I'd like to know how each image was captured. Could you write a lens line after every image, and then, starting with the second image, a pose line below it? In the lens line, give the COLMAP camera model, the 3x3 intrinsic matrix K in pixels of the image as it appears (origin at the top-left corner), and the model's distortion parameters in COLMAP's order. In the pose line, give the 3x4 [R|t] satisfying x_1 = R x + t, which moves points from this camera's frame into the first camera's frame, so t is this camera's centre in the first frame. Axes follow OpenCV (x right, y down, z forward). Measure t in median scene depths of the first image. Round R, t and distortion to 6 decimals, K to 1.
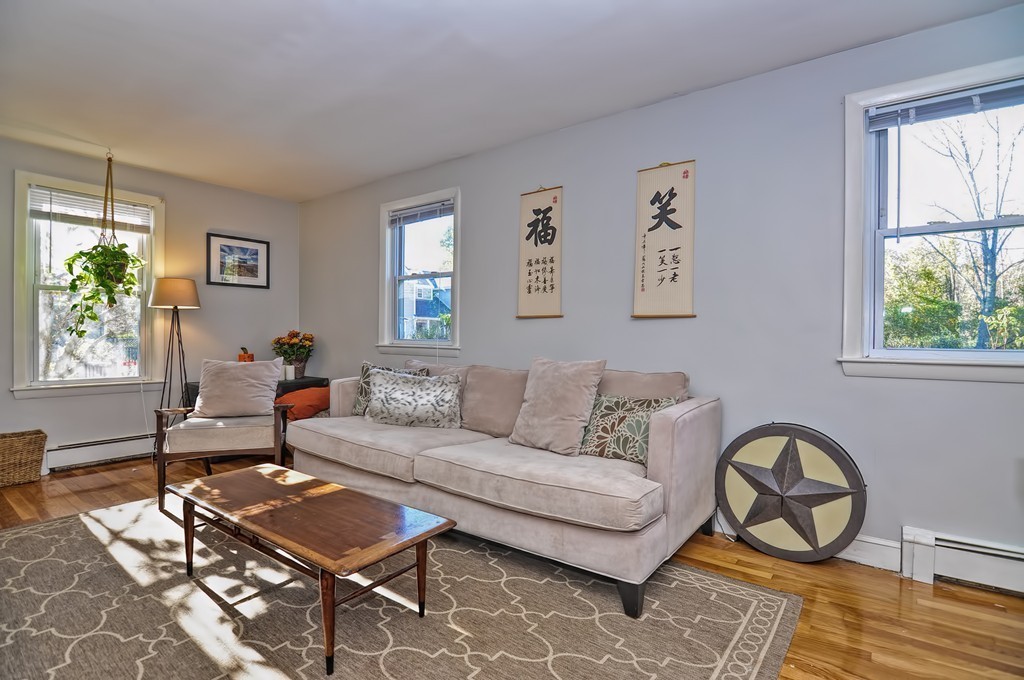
lens RADIAL K [[496.9, 0, 508.4], [0, 496.9, 339.7], [0, 0, 1]] dist [-0.001207, -0.011369]
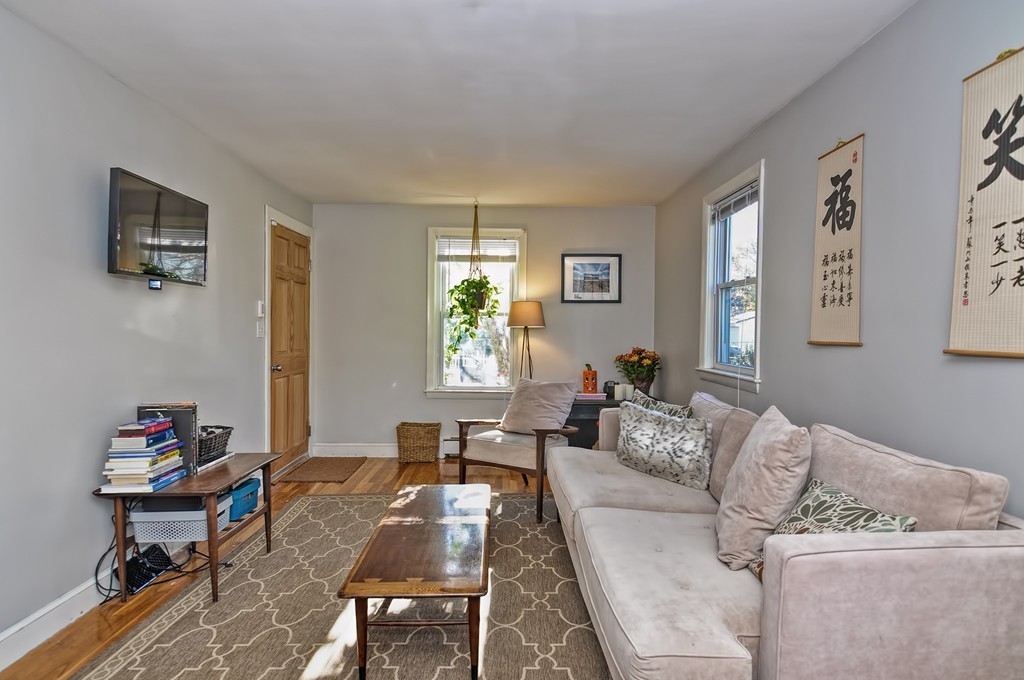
lens RADIAL K [[577.9, 0, 508.8], [0, 577.9, 341.7], [0, 0, 1]] dist [-0.000602, -0.019300]
pose [[0.615340, 0.012495, -0.788163, 0.385390], [-0.010523, 0.999915, 0.007636, -0.049366], [0.788191, 0.003595, 0.615420, 0.205876]]
